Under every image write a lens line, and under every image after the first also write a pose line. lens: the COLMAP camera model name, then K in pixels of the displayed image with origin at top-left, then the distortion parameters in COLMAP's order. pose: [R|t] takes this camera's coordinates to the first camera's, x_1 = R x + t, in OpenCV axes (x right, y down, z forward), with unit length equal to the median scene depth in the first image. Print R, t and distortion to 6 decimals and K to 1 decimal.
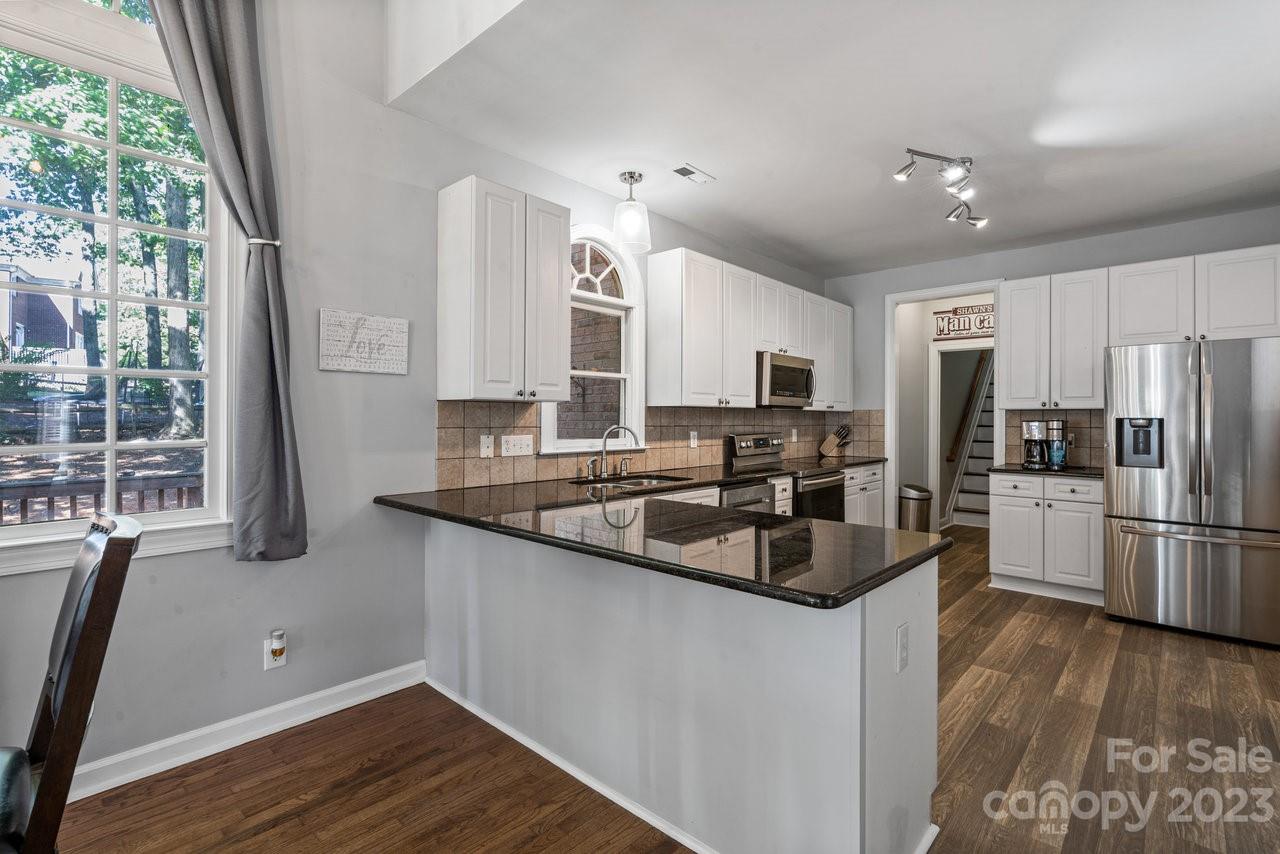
lens RADIAL K [[587.1, 0, 638.2], [0, 587.1, 417.5], [0, 0, 1]] dist [0.000336, 0.000676]
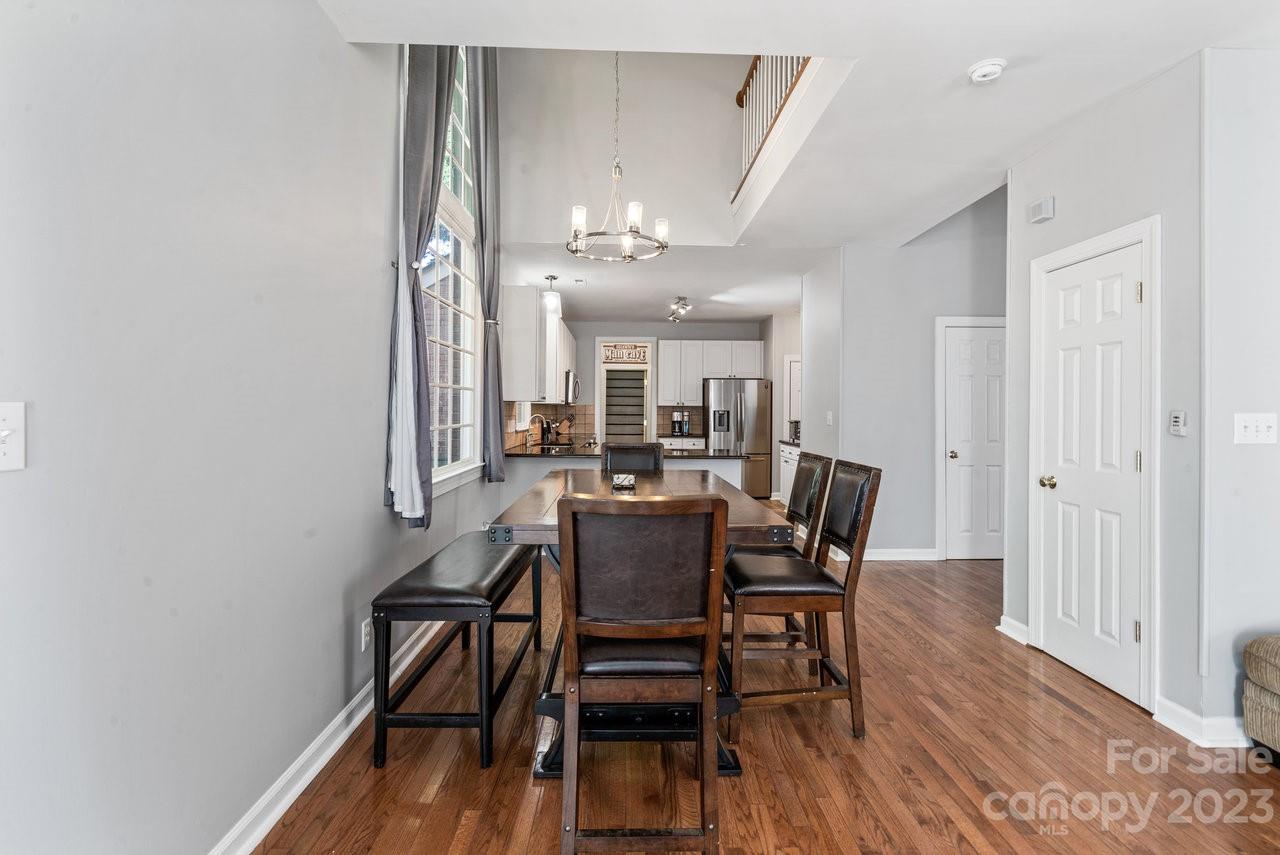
lens RADIAL K [[587.1, 0, 638.2], [0, 587.1, 418.0], [0, 0, 1]] dist [0.000336, 0.000676]
pose [[0.721217, -0.007249, 0.692672, -0.842517], [-0.005952, 0.999843, 0.016661, -0.005634], [-0.692684, -0.016139, 0.721061, -0.386355]]
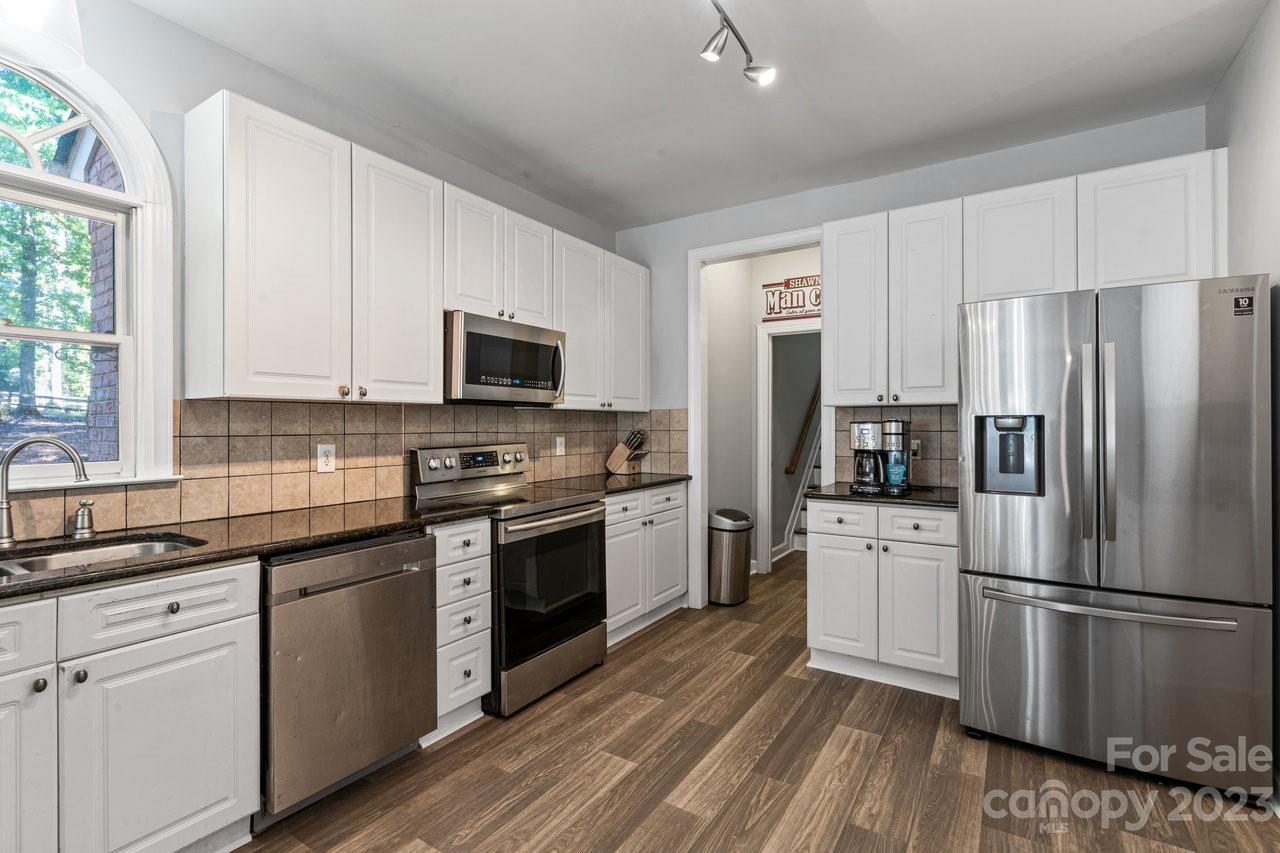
lens RADIAL K [[591.5, 0, 631.5], [0, 591.5, 426.1], [0, 0, 1]] dist [-0.002914, 0.000918]
pose [[0.986301, -0.008079, 0.164759, 0.293976], [0.007386, 0.999961, 0.004814, 0.005223], [-0.164792, -0.003531, 0.986322, 0.370581]]
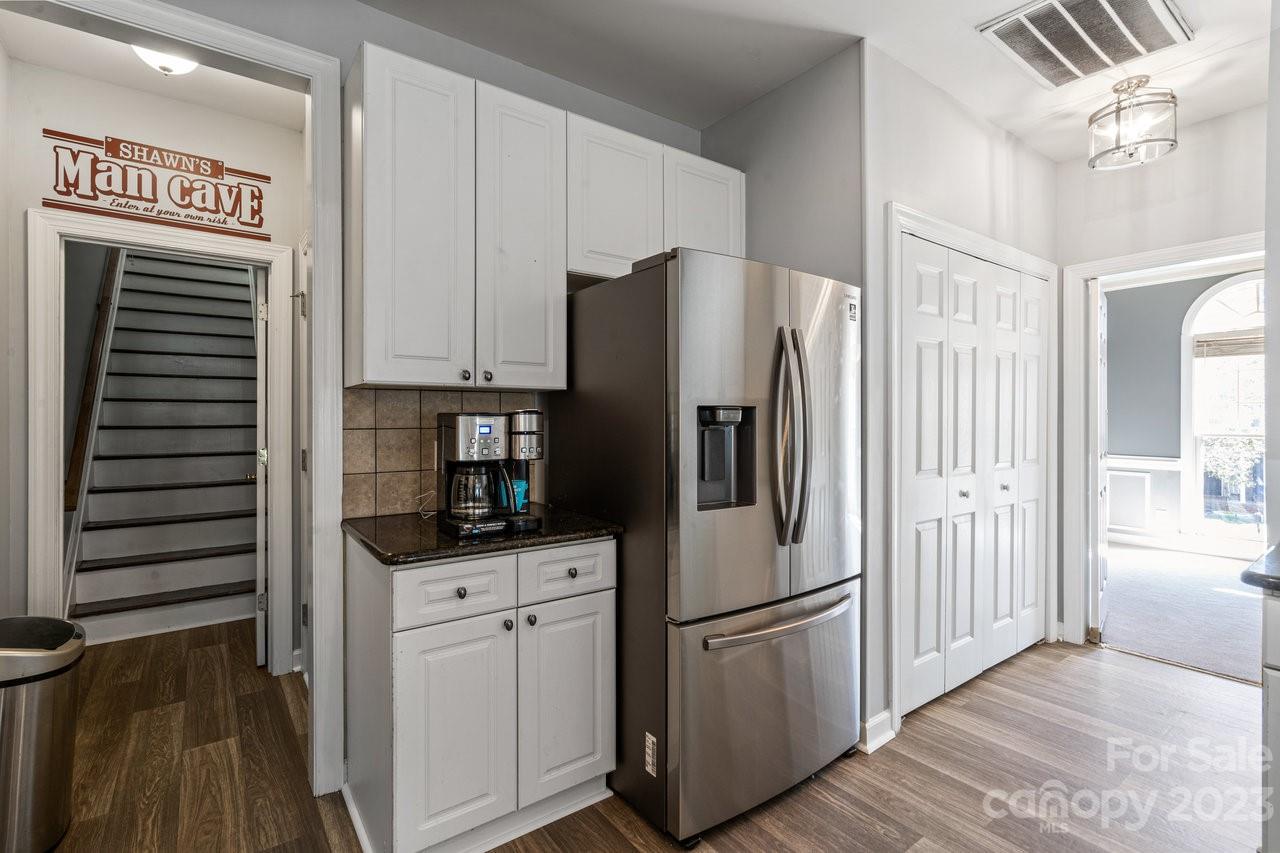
lens RADIAL K [[587.1, 0, 638.2], [0, 587.1, 417.0], [0, 0, 1]] dist [0.000336, 0.000676]
pose [[0.192797, -0.007868, 0.981207, 0.301560], [0.001247, 0.999969, 0.007774, 0.005066], [-0.981238, -0.000275, 0.192801, 0.813464]]
